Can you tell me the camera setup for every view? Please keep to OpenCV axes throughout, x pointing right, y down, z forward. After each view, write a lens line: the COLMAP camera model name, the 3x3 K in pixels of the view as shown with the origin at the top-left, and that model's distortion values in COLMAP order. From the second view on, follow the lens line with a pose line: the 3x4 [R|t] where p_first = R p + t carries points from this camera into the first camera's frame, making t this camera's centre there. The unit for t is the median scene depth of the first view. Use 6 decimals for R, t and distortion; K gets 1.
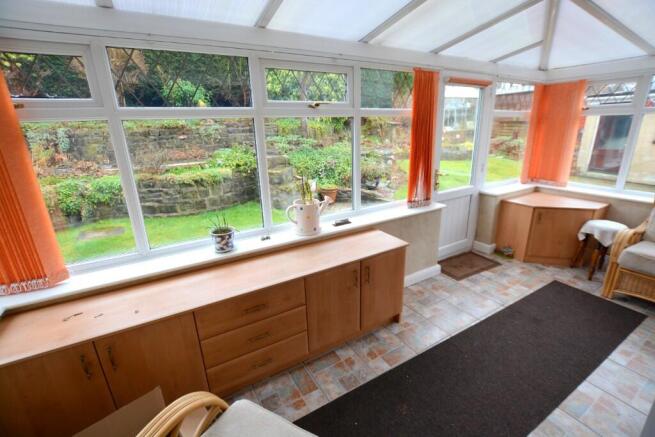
lens RADIAL K [[290.8, 0, 331.8], [0, 290.8, 218.5], [0, 0, 1]] dist [-0.028144, 0.000419]
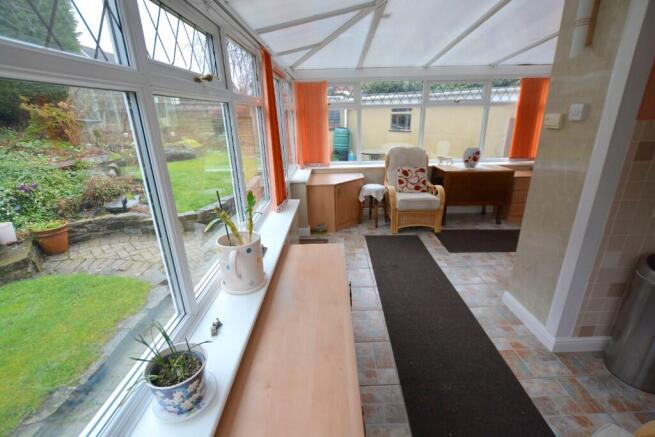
lens RADIAL K [[290.8, 0, 331.8], [0, 290.8, 218.5], [0, 0, 1]] dist [-0.028144, 0.000419]
pose [[0.511805, -0.277367, 0.813095, -0.320390], [0.271112, 0.950230, 0.153494, -0.094477], [-0.815202, 0.141881, 0.561530, 0.331839]]
